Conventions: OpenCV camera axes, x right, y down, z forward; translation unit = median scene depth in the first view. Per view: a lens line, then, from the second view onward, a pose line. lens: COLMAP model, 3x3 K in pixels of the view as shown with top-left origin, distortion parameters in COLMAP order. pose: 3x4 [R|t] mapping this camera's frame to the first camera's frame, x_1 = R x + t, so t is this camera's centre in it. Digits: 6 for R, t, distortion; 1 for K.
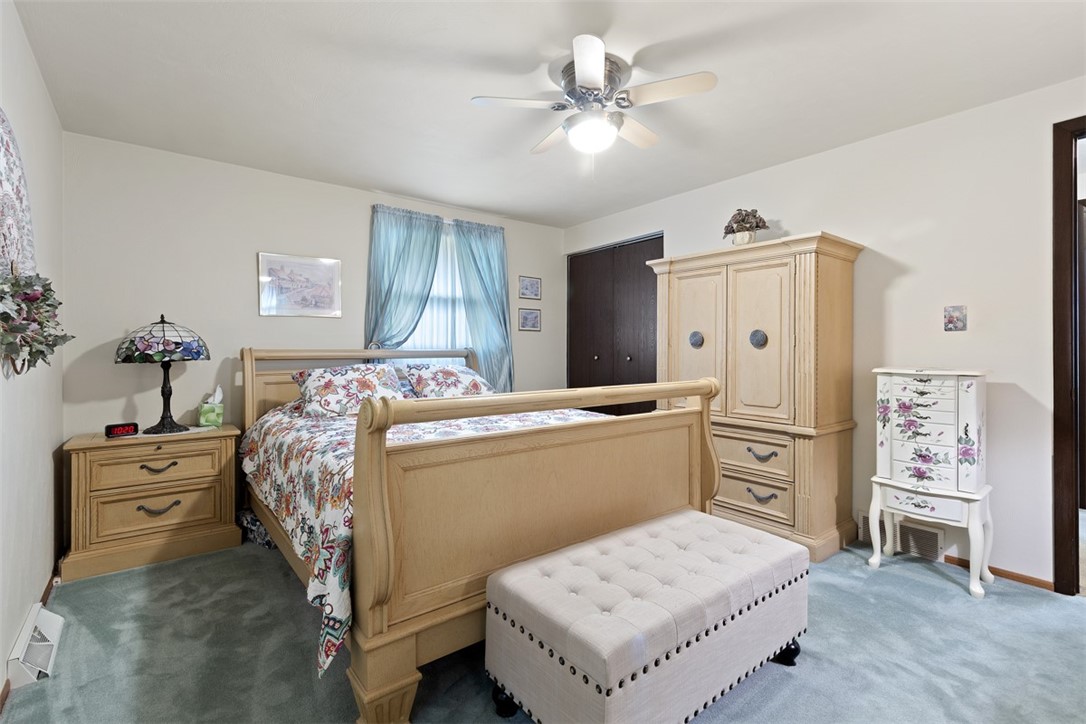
lens RADIAL K [[504.0, 0, 545.1], [0, 504.0, 348.0], [0, 0, 1]] dist [0.019576, -0.000185]
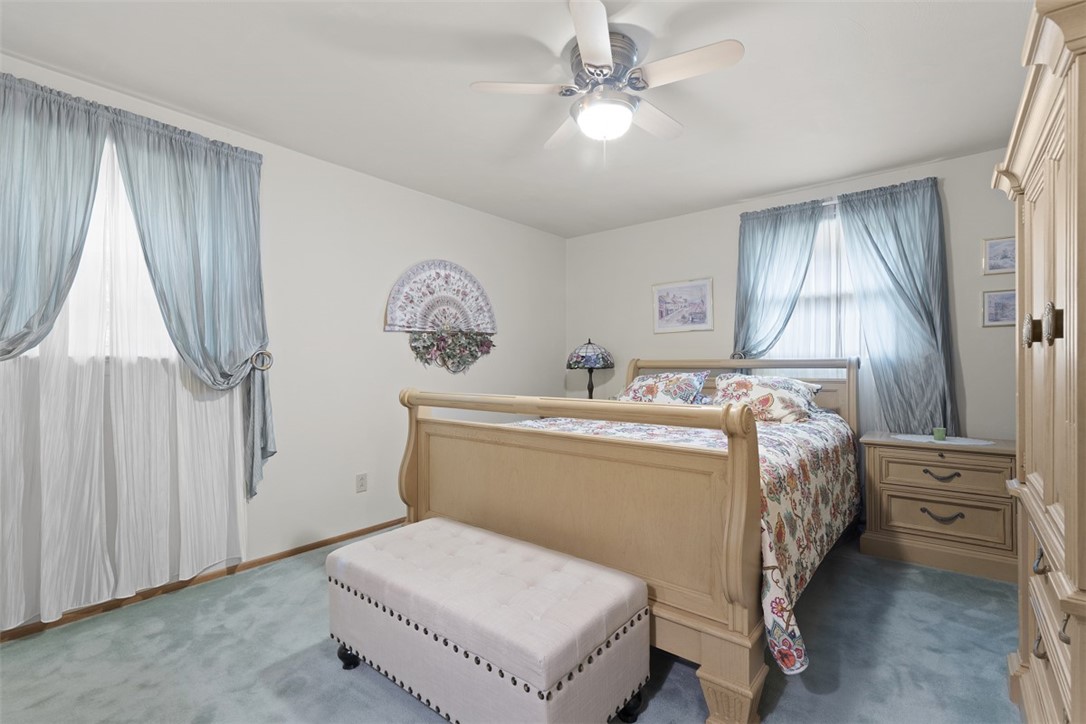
lens RADIAL K [[490.2, 0, 543.0], [0, 490.2, 362.0], [0, 0, 1]] dist [0.003998, 0.000073]
pose [[0.208155, -0.002438, -0.978093, 0.521982], [0.011029, 0.999939, -0.000146, 0.004382], [0.978034, -0.010757, 0.208170, 0.400610]]
